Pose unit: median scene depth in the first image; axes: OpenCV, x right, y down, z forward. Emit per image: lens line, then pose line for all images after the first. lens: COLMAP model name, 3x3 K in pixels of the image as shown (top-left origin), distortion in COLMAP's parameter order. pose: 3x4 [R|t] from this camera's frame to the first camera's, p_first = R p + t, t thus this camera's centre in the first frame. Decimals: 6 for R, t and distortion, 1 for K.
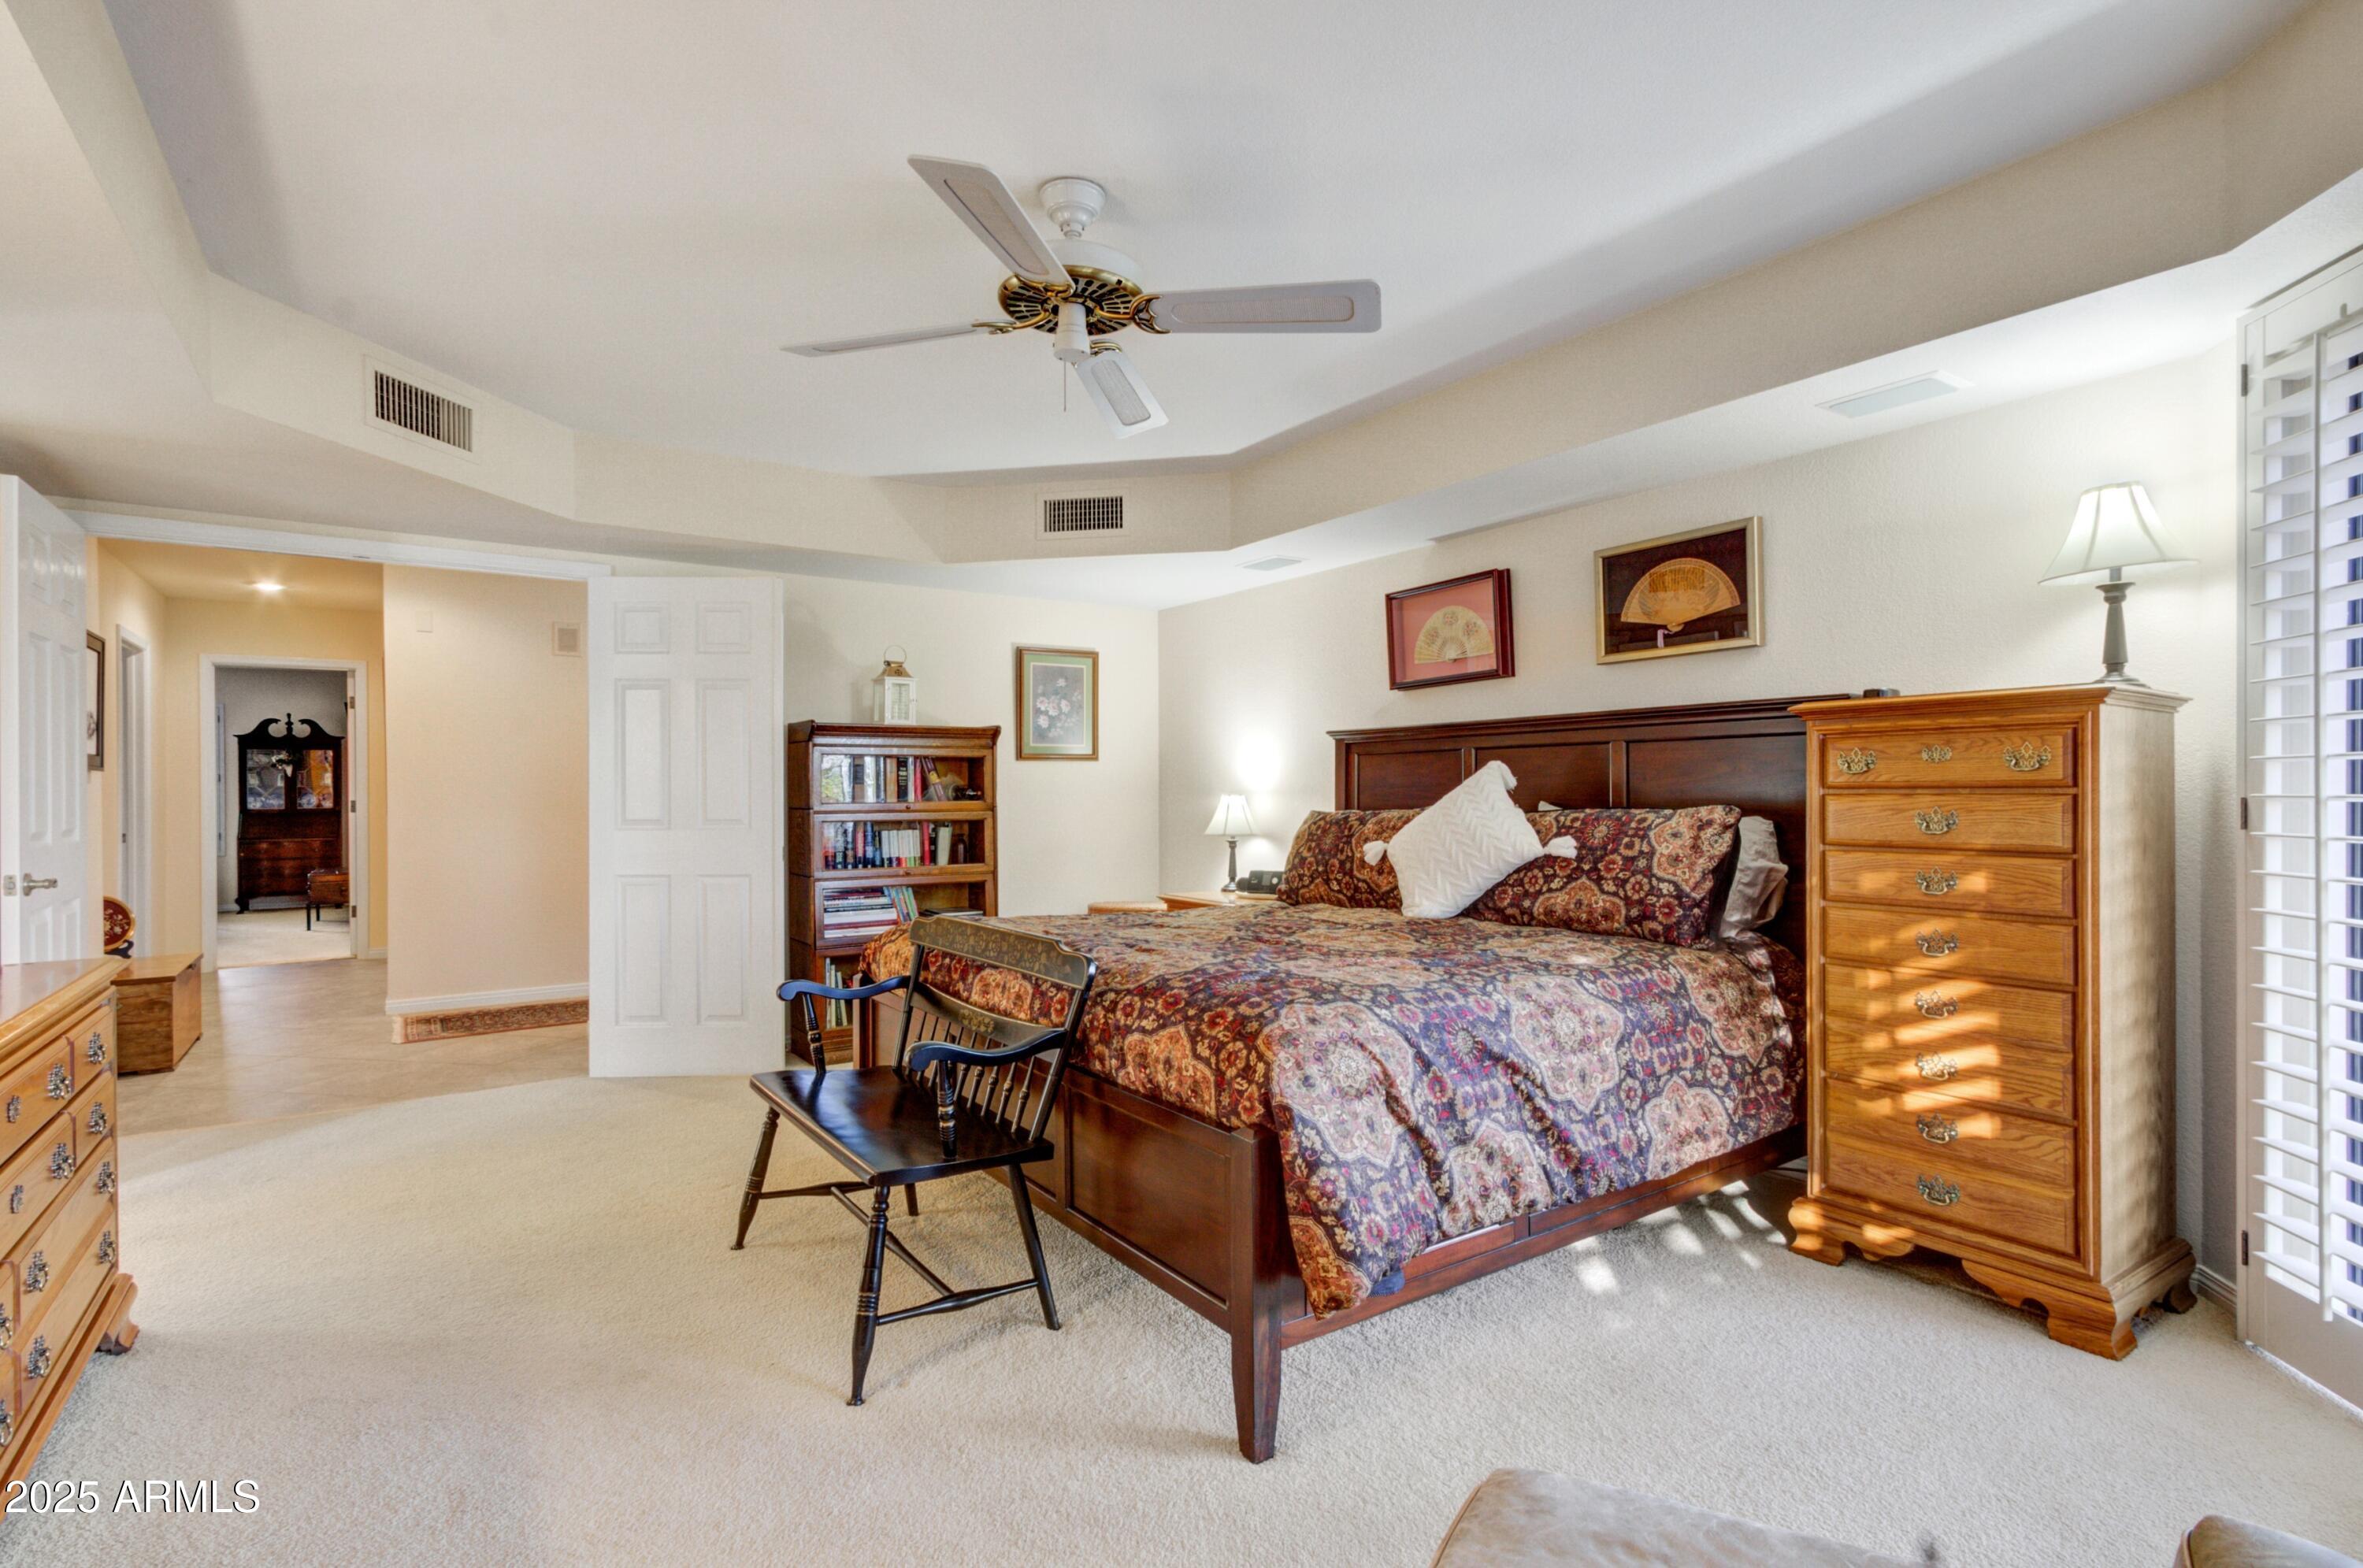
lens RADIAL K [[1143.2, 0, 1178.9], [0, 1143.2, 792.7], [0, 0, 1]] dist [0.025109, 0.000277]
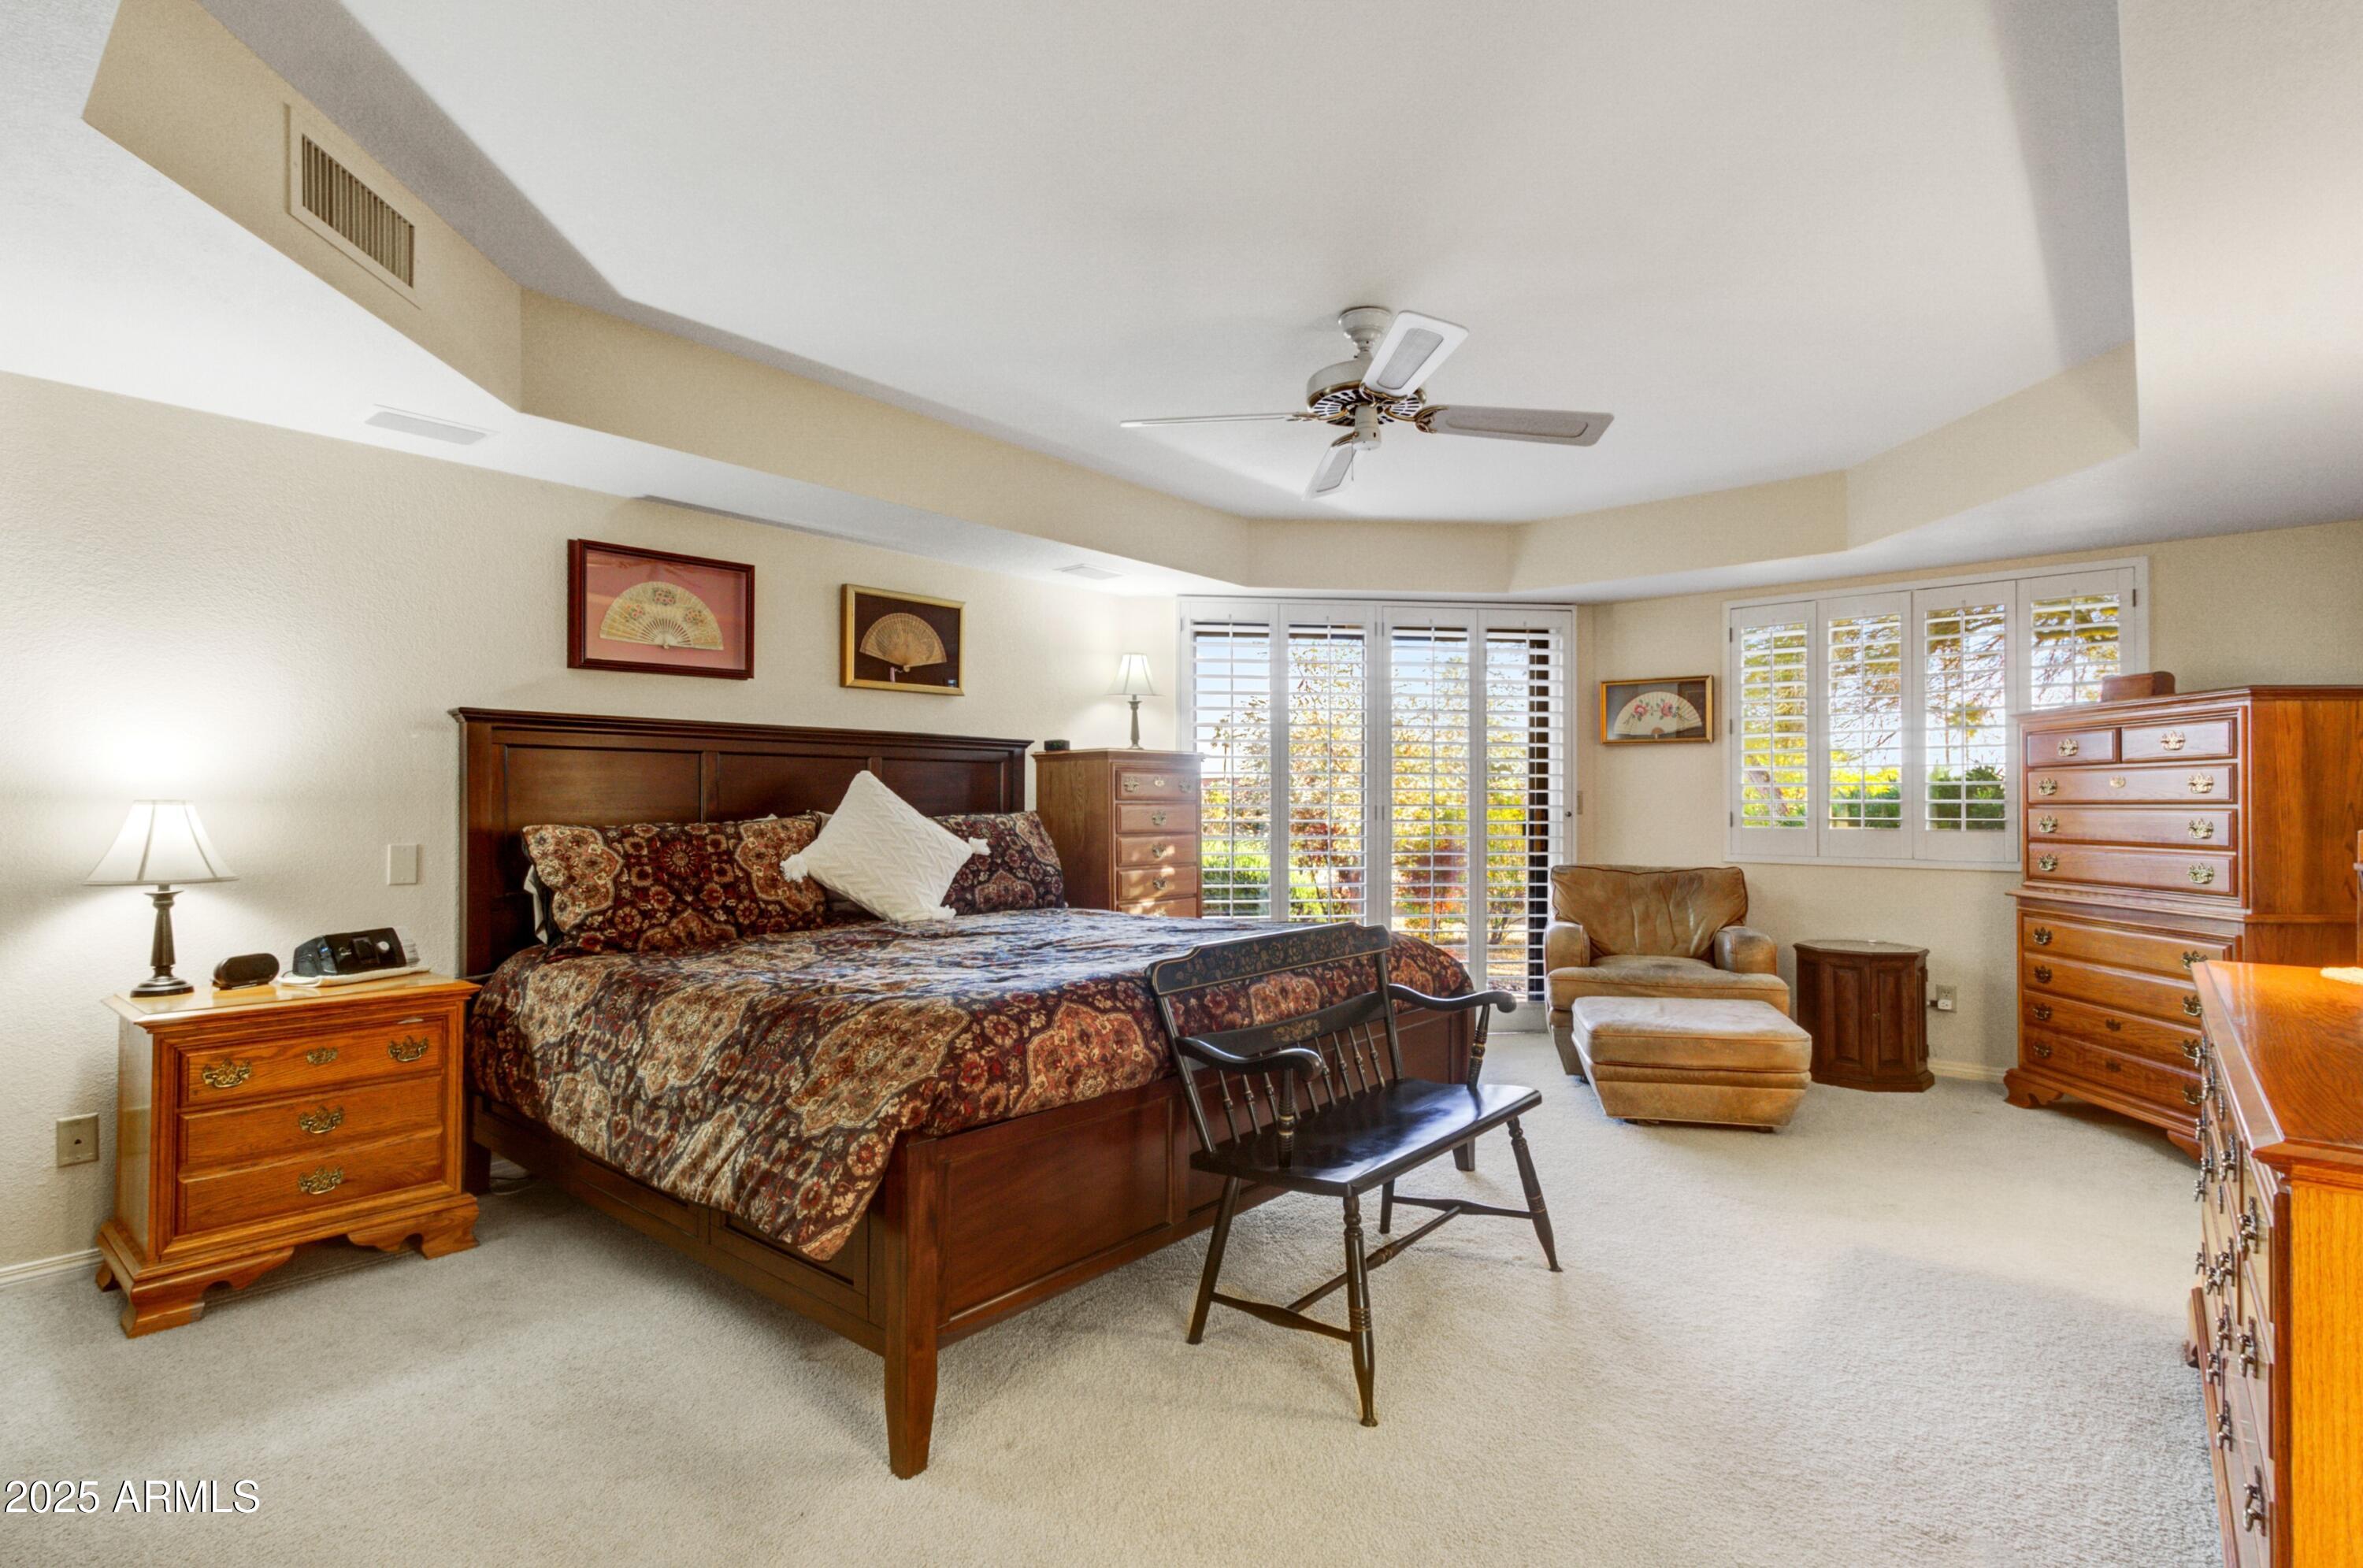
lens RADIAL K [[1143.2, 0, 1179.3], [0, 1143.2, 789.4], [0, 0, 1]] dist [0.025109, 0.000277]
pose [[-0.249997, 0.020391, 0.968032, -0.837258], [0.001241, 0.999784, -0.020740, 0.012028], [-0.968246, -0.003983, -0.249969, 1.034977]]
